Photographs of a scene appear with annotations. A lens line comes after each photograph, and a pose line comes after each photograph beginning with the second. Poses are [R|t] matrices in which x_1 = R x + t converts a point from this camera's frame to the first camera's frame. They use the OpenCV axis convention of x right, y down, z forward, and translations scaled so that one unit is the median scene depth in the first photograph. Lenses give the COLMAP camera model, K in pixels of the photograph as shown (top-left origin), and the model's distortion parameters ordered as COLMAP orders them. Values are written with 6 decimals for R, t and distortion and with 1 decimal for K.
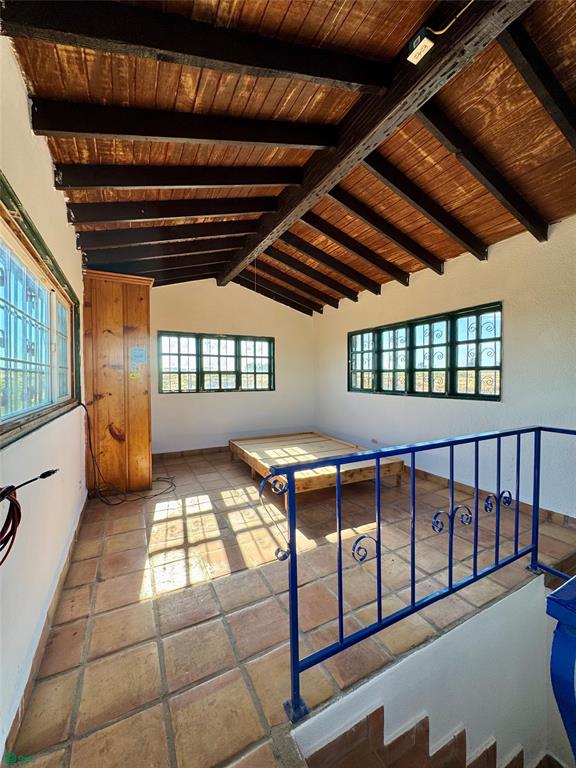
lens RADIAL K [[308.4, 0, 286.6], [0, 308.4, 383.1], [0, 0, 1]] dist [-0.001525, 0.000362]
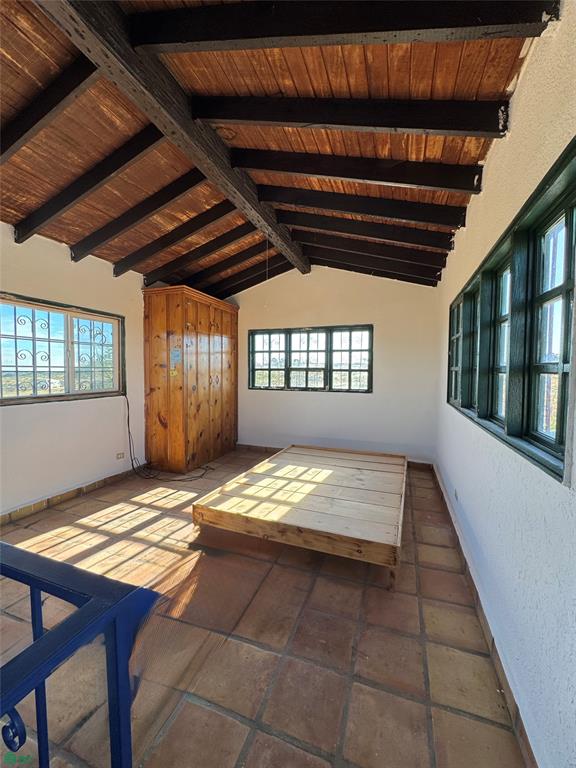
lens RADIAL K [[308.4, 0, 286.6], [0, 308.4, 383.1], [0, 0, 1]] dist [-0.001525, 0.000362]
pose [[0.679443, 0.033789, -0.732949, 0.408181], [-0.023197, 0.999429, 0.024570, -0.015378], [0.733361, 0.000309, 0.679839, 0.335576]]
